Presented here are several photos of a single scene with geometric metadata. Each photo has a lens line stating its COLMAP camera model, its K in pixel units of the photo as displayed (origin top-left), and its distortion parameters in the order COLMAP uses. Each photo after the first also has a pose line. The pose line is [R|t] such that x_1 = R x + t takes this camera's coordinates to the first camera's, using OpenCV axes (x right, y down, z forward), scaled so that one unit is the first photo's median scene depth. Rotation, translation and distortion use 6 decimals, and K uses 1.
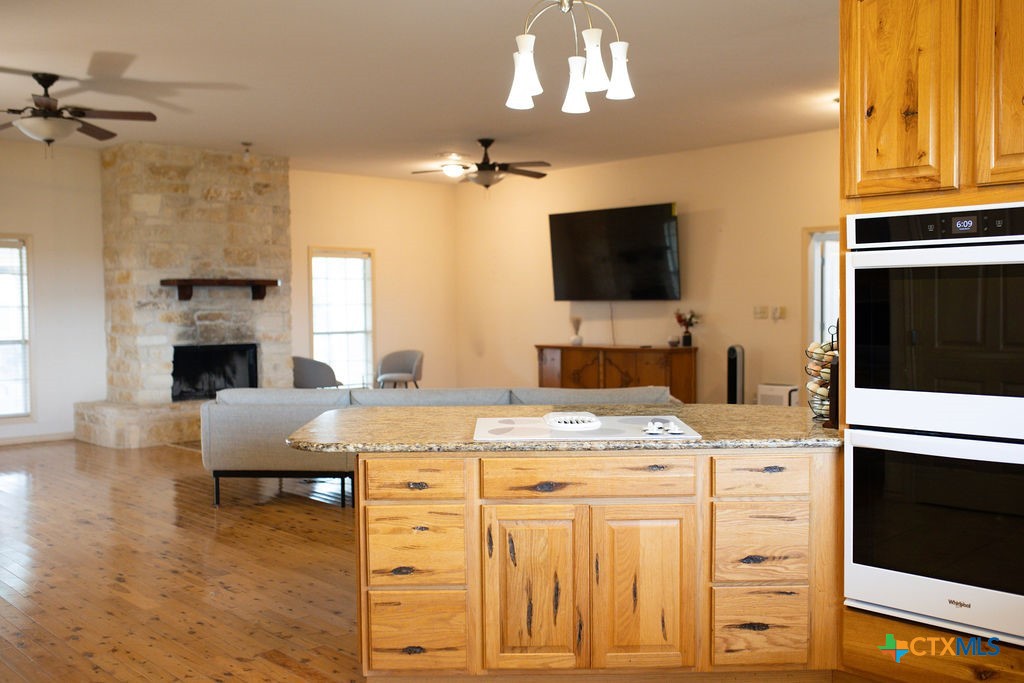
lens RADIAL K [[981.2, 0, 512.9], [0, 981.2, 340.4], [0, 0, 1]] dist [-0.014568, 0.000000]
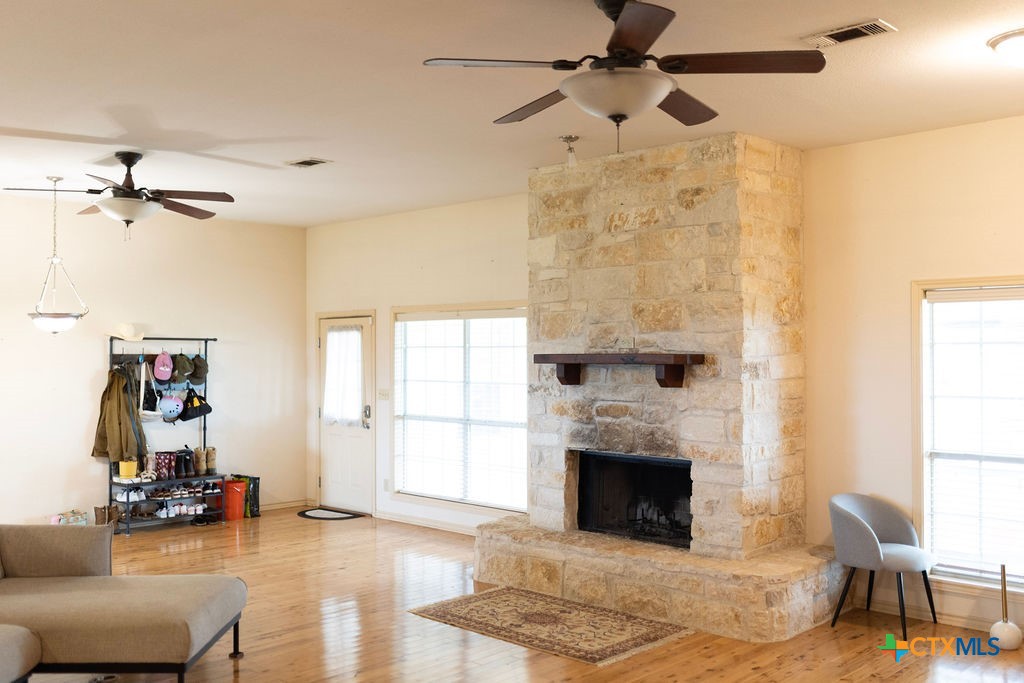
lens RADIAL K [[981.2, 0, 512.9], [0, 981.2, 347.0], [0, 0, 1]] dist [-0.014568, 0.000000]
pose [[0.041566, -0.003886, -0.999128, 0.335475], [-0.041733, 0.999113, -0.005622, -0.059822], [0.998264, 0.041930, 0.041367, 0.901447]]
